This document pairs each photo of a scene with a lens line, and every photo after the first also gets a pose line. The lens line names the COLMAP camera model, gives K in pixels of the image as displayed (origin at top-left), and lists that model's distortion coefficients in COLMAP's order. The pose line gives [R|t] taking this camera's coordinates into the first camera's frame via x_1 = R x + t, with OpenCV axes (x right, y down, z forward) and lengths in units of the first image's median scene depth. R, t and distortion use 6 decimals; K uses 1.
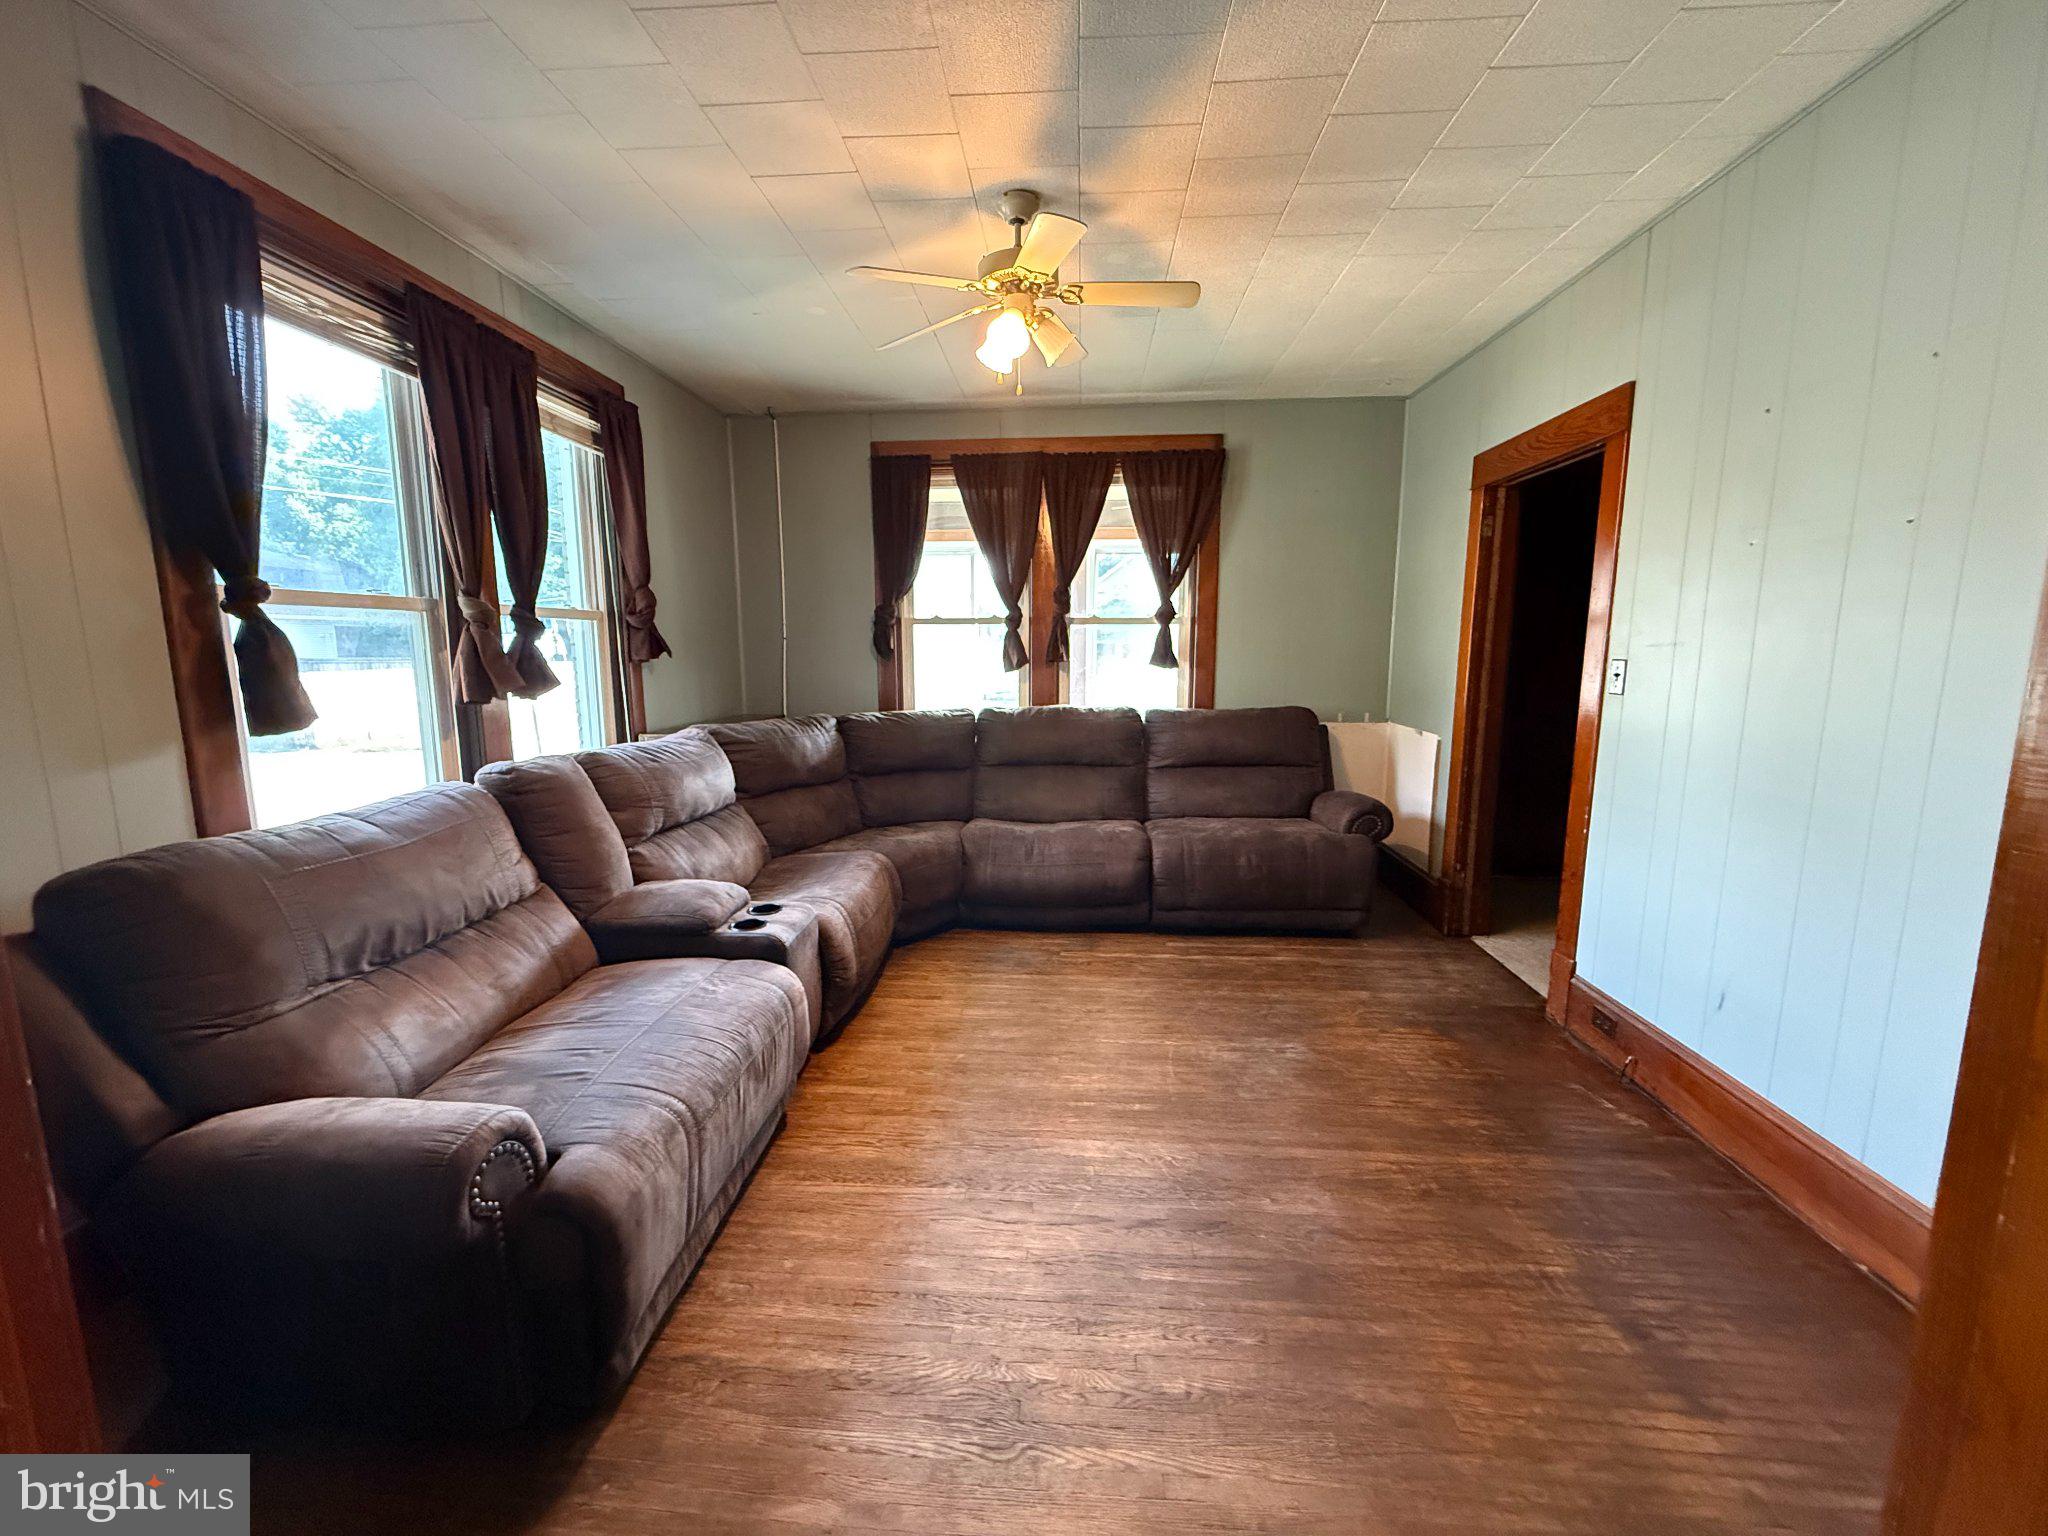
lens RADIAL K [[821.9, 0, 1015.4], [0, 821.9, 765.9], [0, 0, 1]] dist [-0.000058, -0.000968]
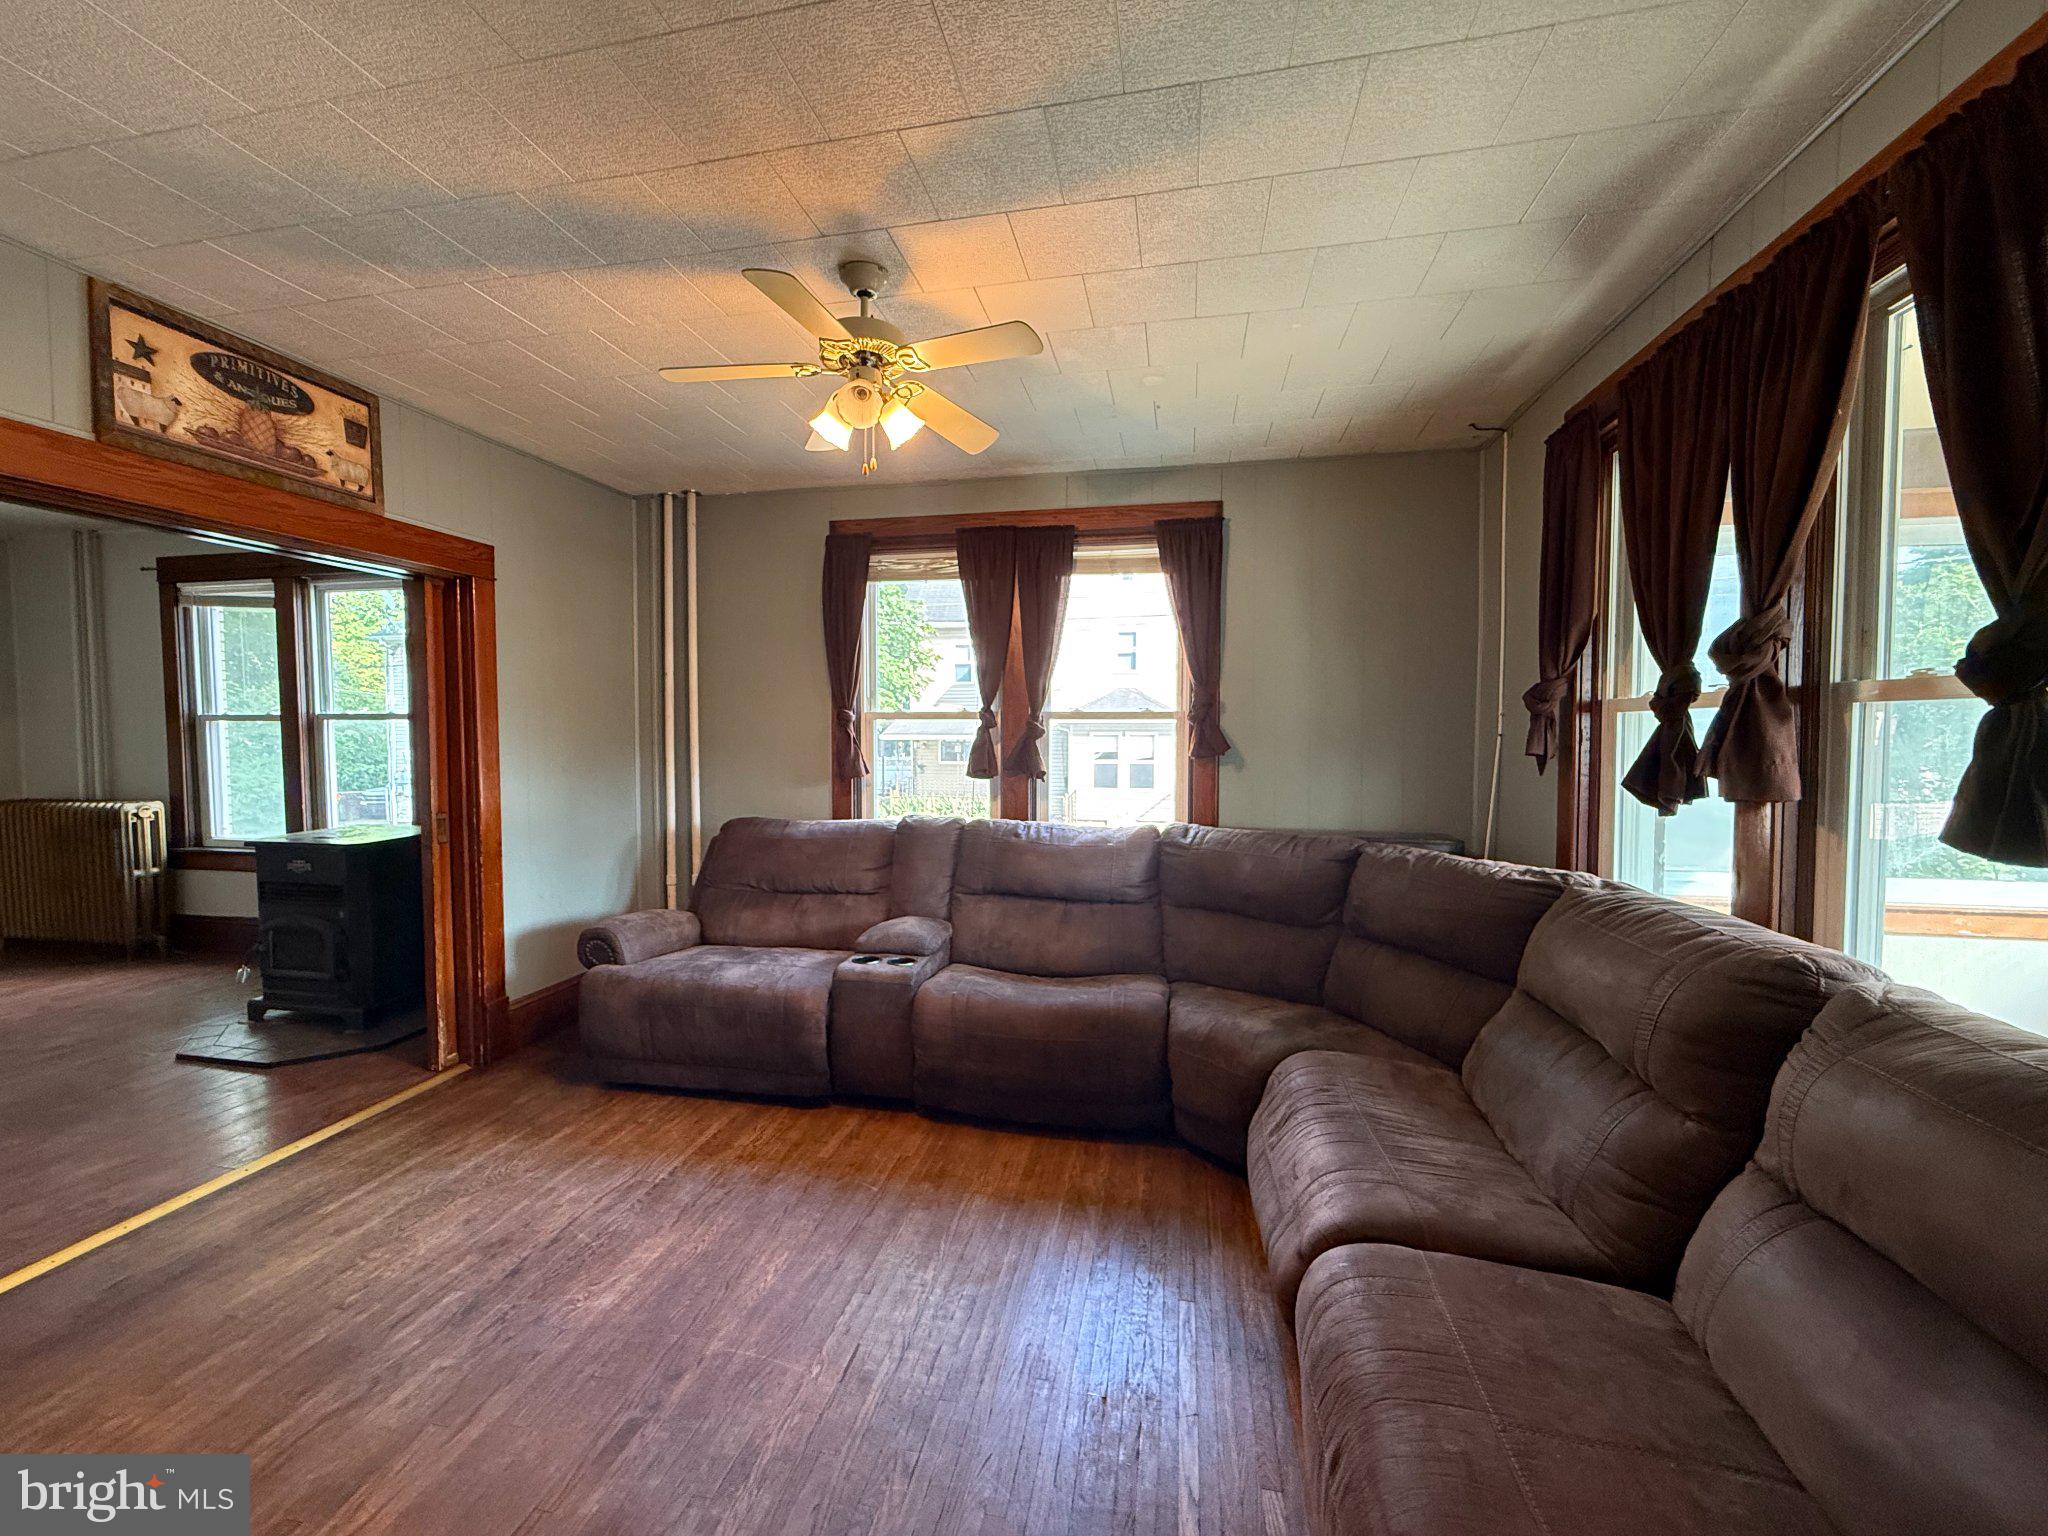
lens RADIAL K [[821.9, 0, 1018.9], [0, 821.9, 763.5], [0, 0, 1]] dist [-0.000058, -0.000968]
pose [[-0.124679, 0.035252, -0.991571, 0.879646], [-0.150008, 0.987211, 0.053959, -0.204764], [0.980792, 0.155472, -0.117796, 1.302342]]
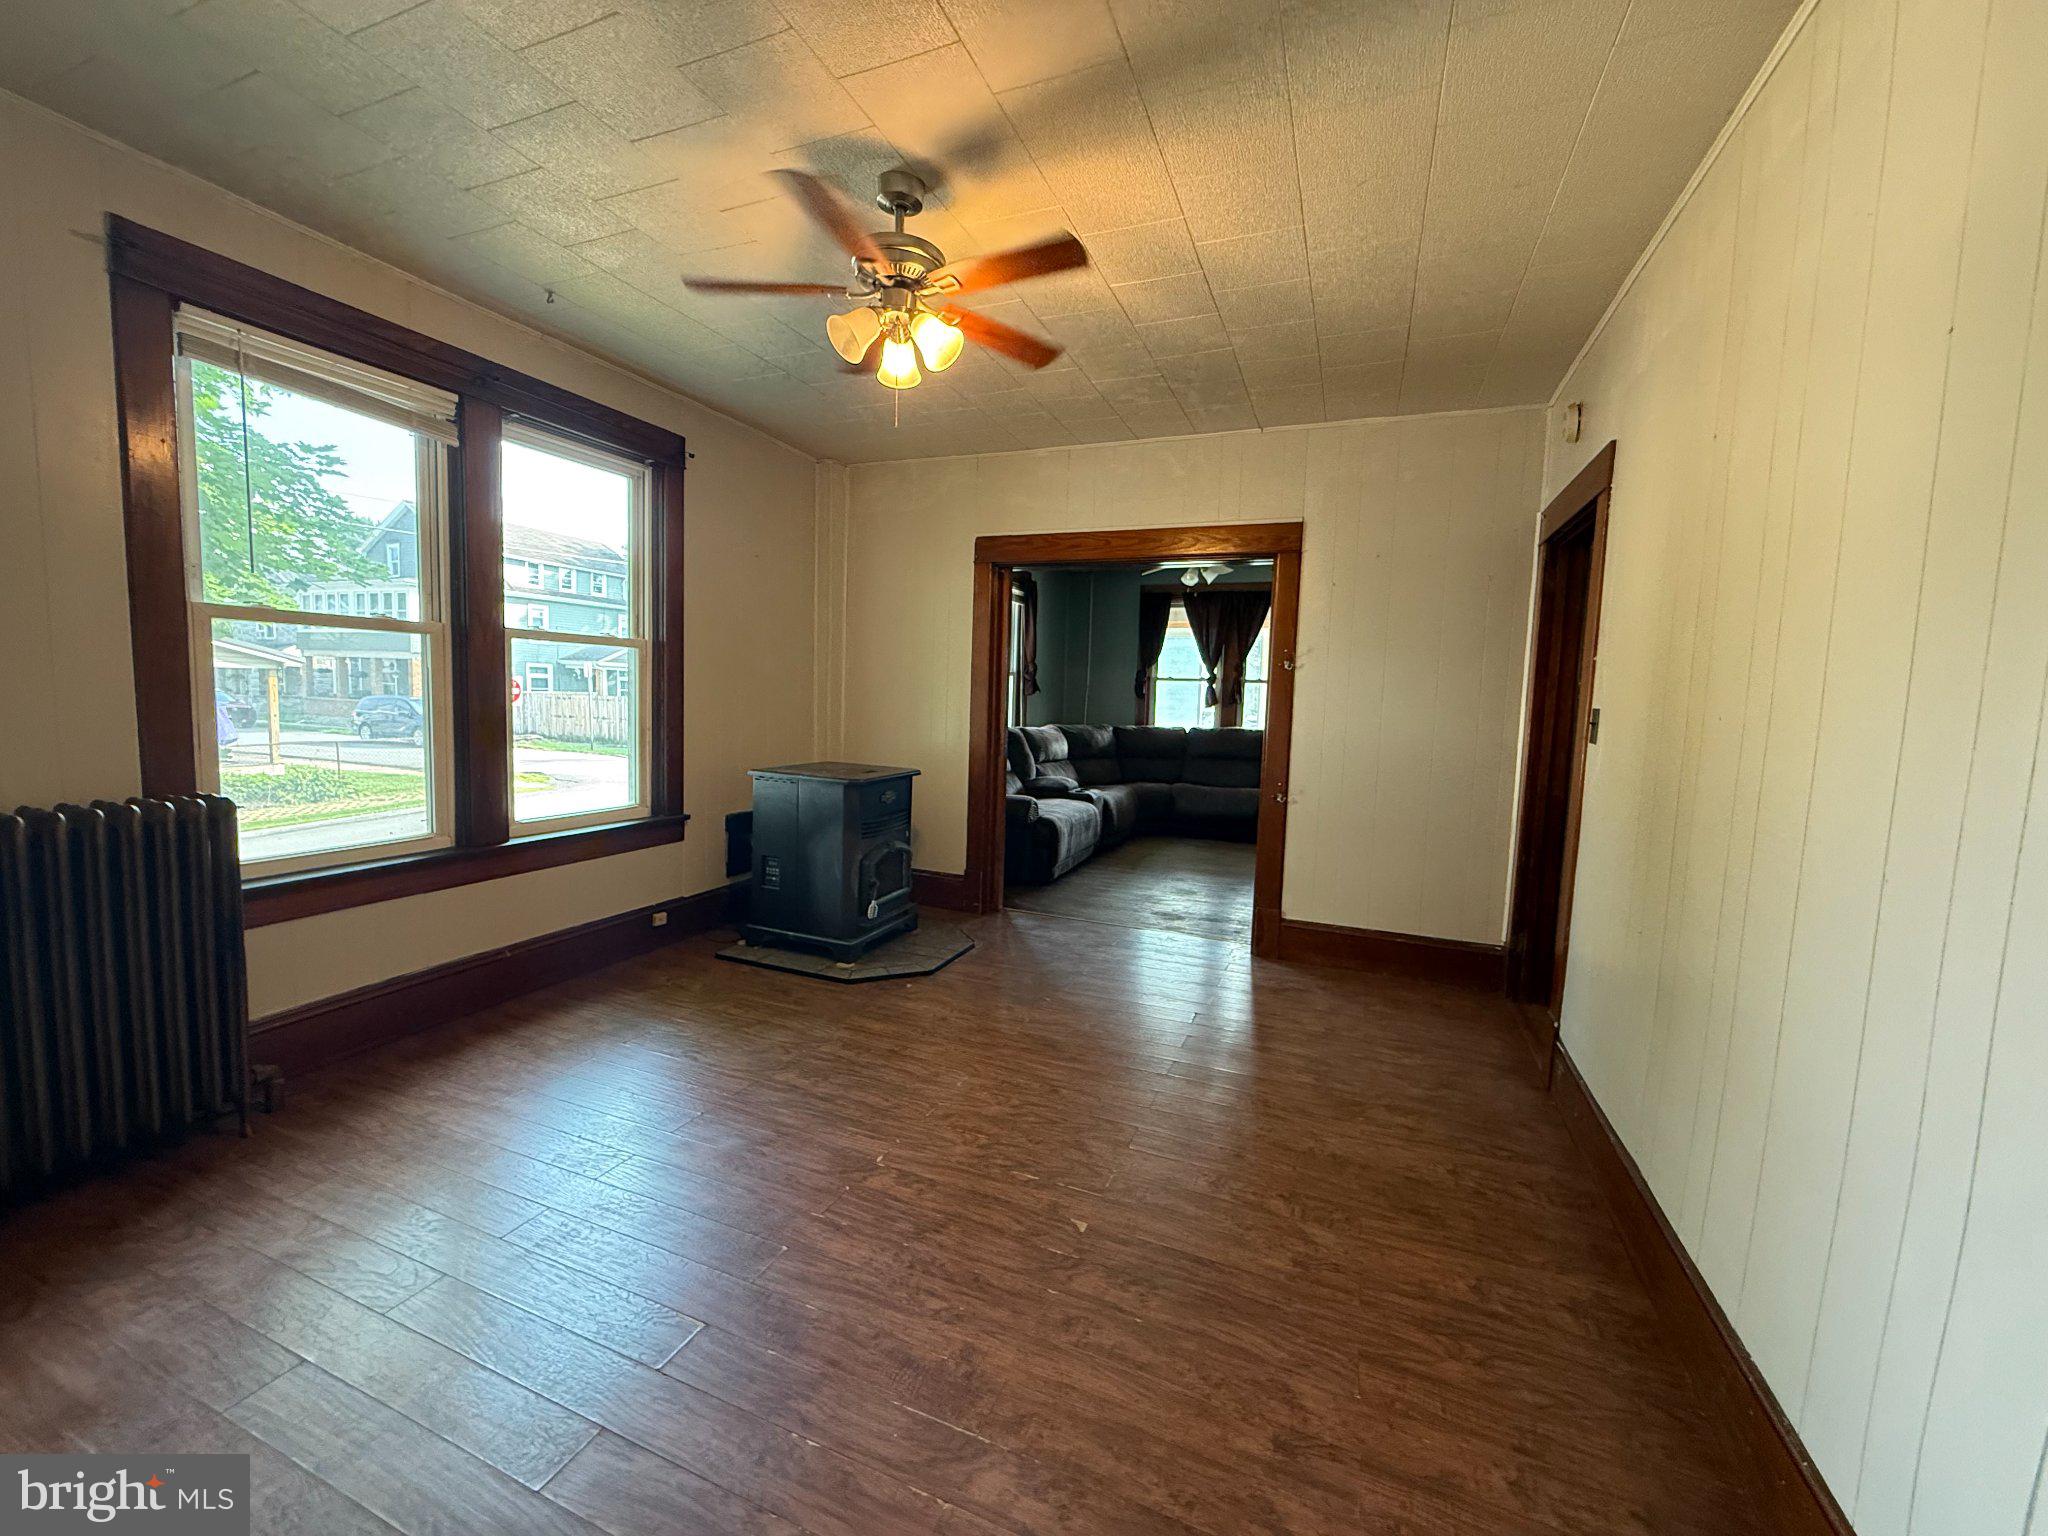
lens RADIAL K [[821.9, 0, 1021.8], [0, 821.9, 758.4], [0, 0, 1]] dist [-0.000058, -0.000968]
pose [[0.950552, 0.057248, -0.305242, 0.184238], [-0.075567, 0.995959, -0.048530, 0.131840], [0.301230, 0.069196, 0.951037, -0.957849]]
